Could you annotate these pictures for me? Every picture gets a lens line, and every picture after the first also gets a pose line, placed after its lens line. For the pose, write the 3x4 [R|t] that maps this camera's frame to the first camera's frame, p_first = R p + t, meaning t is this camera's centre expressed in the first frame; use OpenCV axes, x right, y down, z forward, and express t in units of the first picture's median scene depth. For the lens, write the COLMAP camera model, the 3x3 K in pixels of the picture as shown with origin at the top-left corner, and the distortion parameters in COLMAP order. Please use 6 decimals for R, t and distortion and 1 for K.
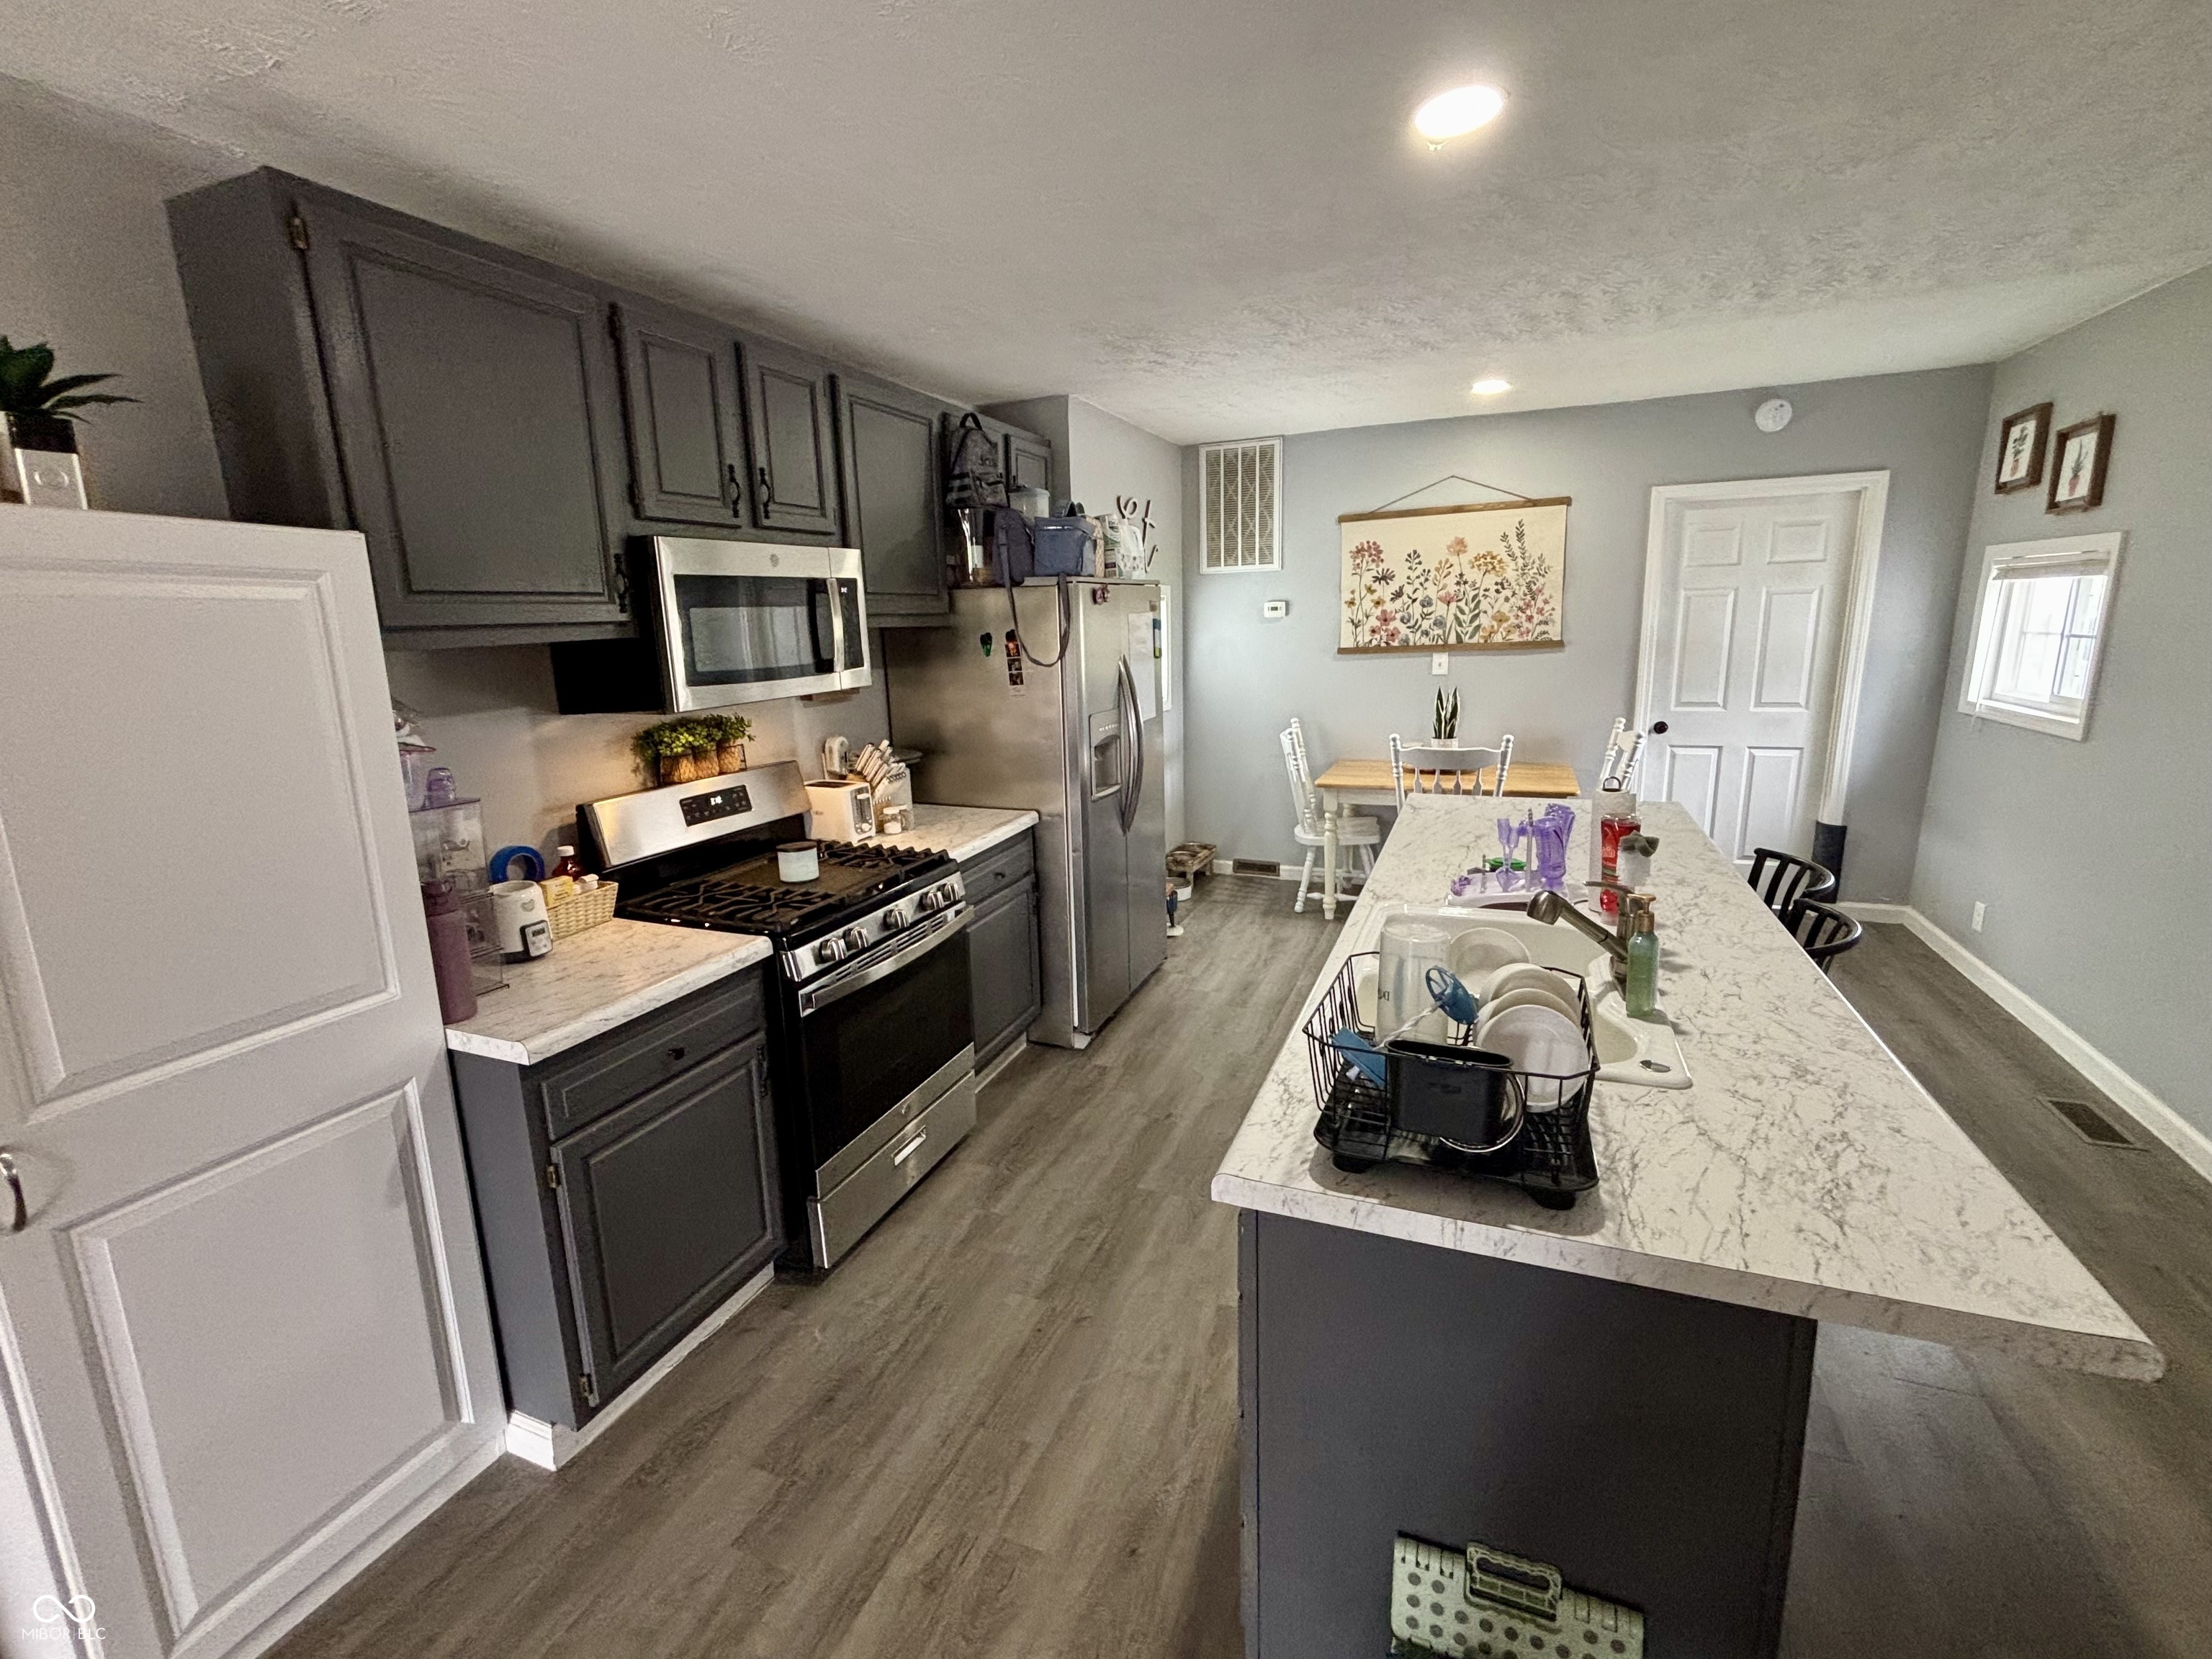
lens RADIAL K [[971.9, 0, 1106.0], [0, 971.9, 829.5], [0, 0, 1]] dist [0.001513, 0.000152]
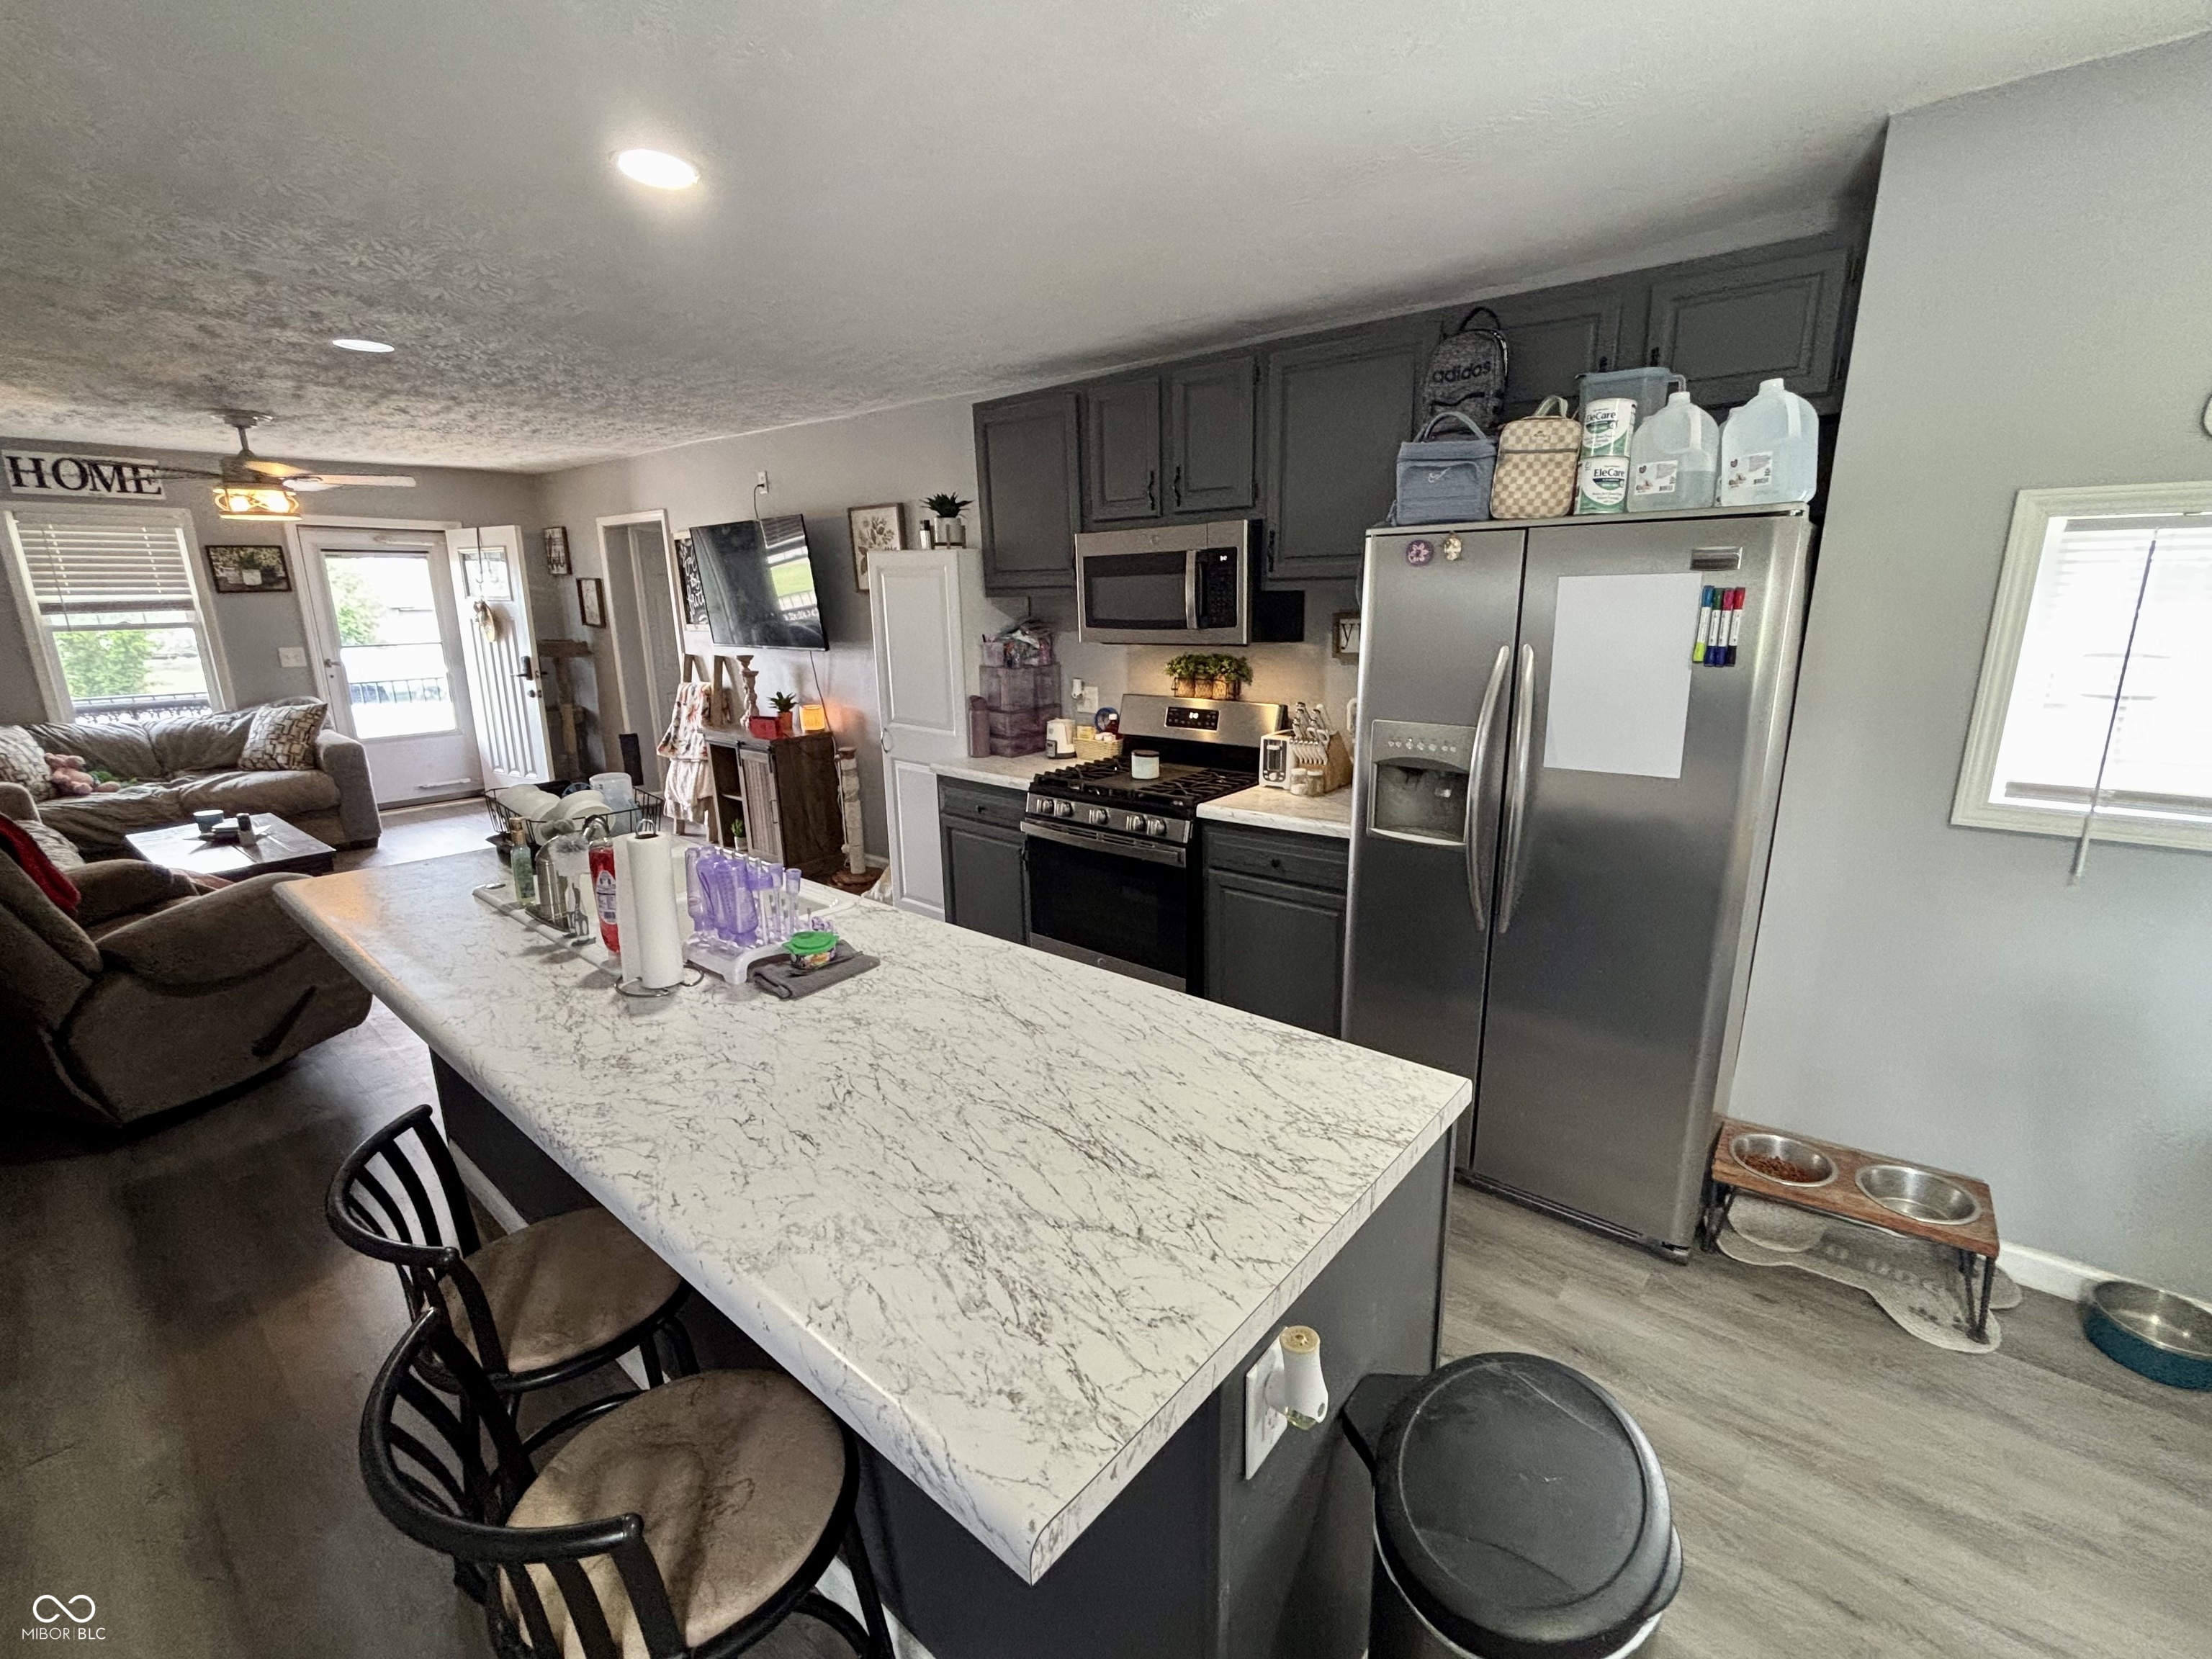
lens RADIAL K [[971.9, 0, 1106.0], [0, 971.9, 829.5], [0, 0, 1]] dist [0.001513, 0.000152]
pose [[-0.323259, 0.256858, -0.910784, 0.752141], [-0.180599, 0.928023, 0.325819, -0.247692], [0.928918, 0.269810, -0.253604, 1.039358]]
